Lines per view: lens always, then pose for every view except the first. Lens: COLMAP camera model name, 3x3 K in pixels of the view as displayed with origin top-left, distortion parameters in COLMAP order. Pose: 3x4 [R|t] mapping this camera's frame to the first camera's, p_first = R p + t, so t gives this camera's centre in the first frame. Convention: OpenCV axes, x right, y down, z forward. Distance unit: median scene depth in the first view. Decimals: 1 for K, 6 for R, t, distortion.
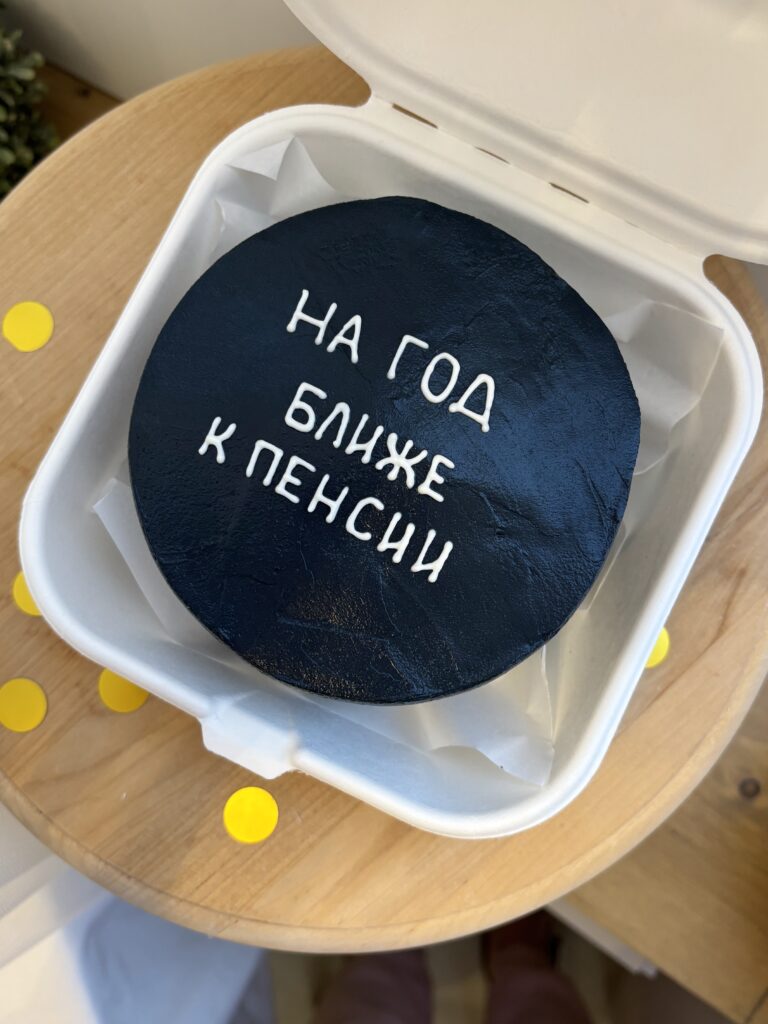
lens RADIAL K [[844.1, 0, 390.1], [0, 844.1, 509.9], [0, 0, 1]] dist [0.010635, -0.030430]
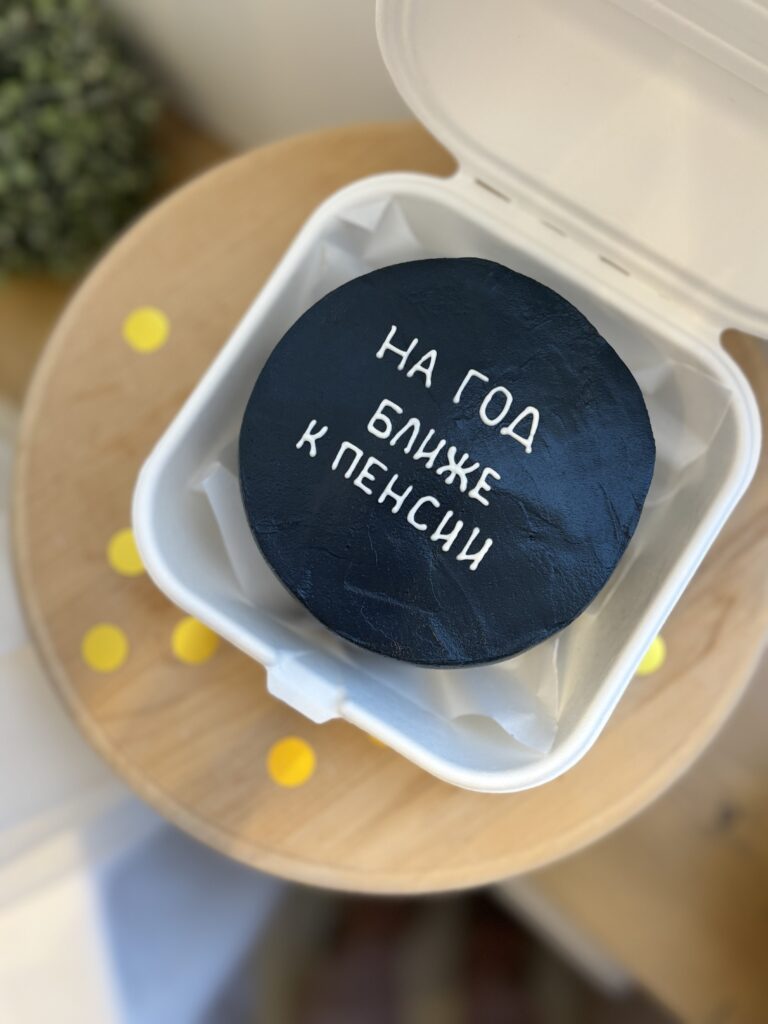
lens RADIAL K [[844.1, 0, 384.6], [0, 844.1, 507.7], [0, 0, 1]] dist [0.010635, -0.030430]
pose [[0.994317, 0.103044, -0.026764, -0.052783], [-0.103929, 0.994000, -0.034088, 0.049146], [0.023090, 0.036675, 0.999060, -0.228554]]
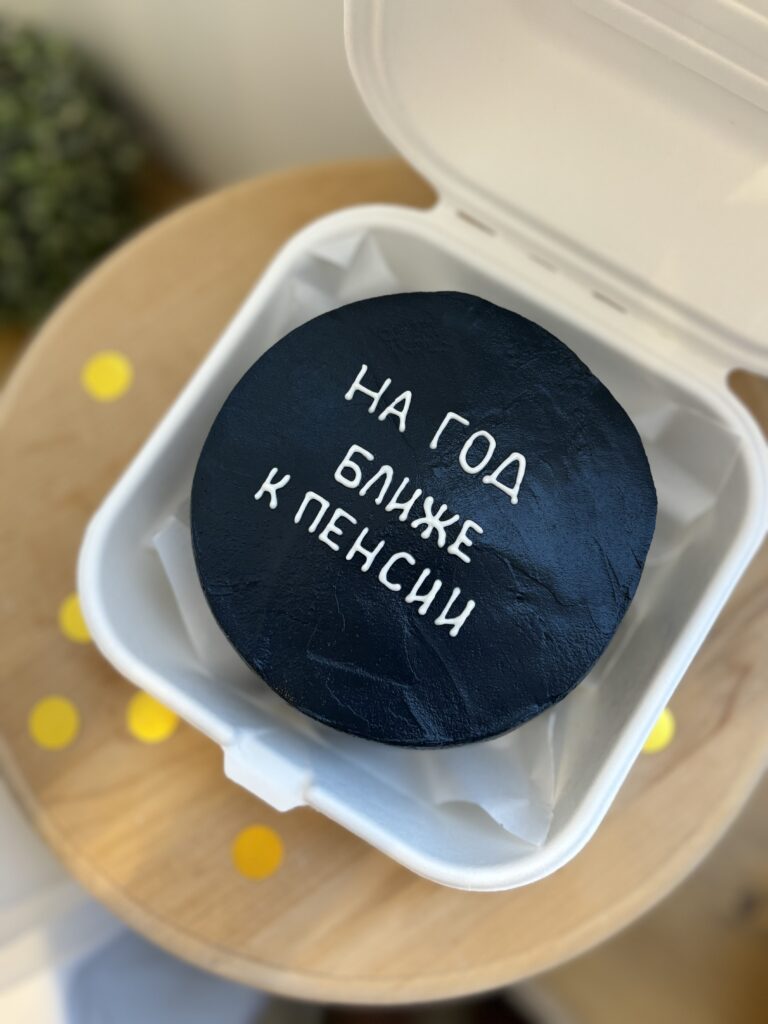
lens RADIAL K [[844.1, 0, 391.7], [0, 844.1, 516.9], [0, 0, 1]] dist [0.010635, -0.030430]
pose [[0.994511, 0.098507, -0.035282, -0.004960], [-0.101530, 0.990021, -0.097726, 0.046452], [0.025303, 0.100772, 0.994588, -0.094769]]
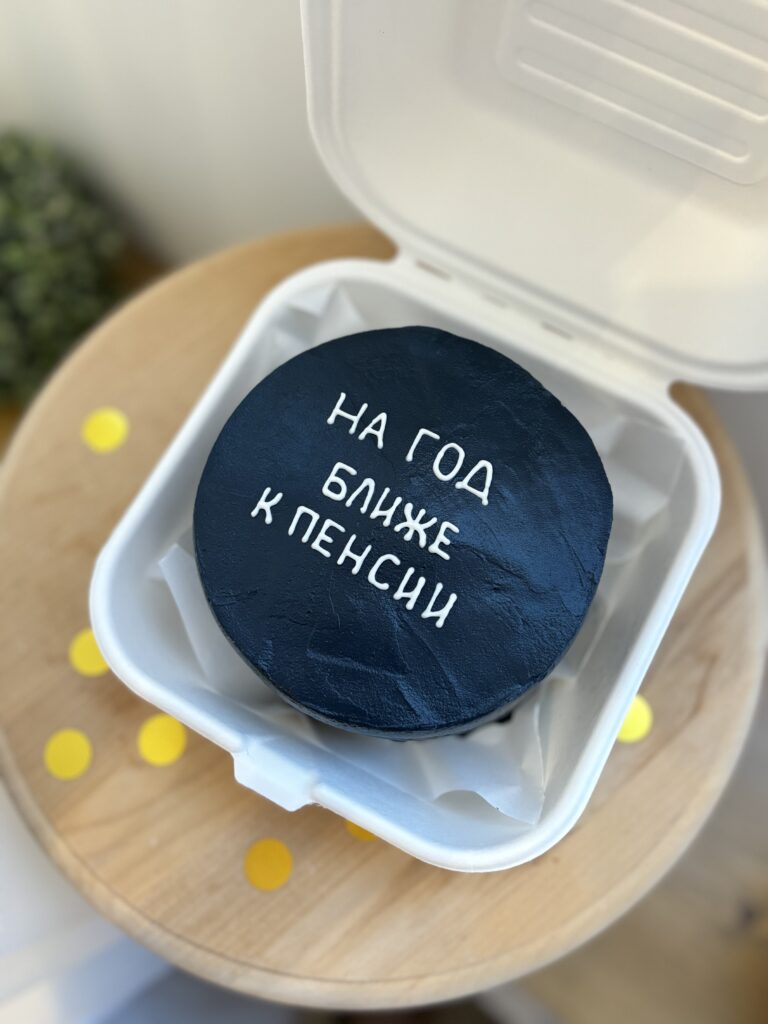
lens RADIAL K [[844.1, 0, 382.8], [0, 844.1, 515.7], [0, 0, 1]] dist [0.010635, -0.030430]
pose [[0.999249, 0.029828, -0.024750, -0.004198], [-0.034027, 0.980866, -0.191688, 0.157908], [0.018559, 0.192387, 0.981144, -0.196814]]
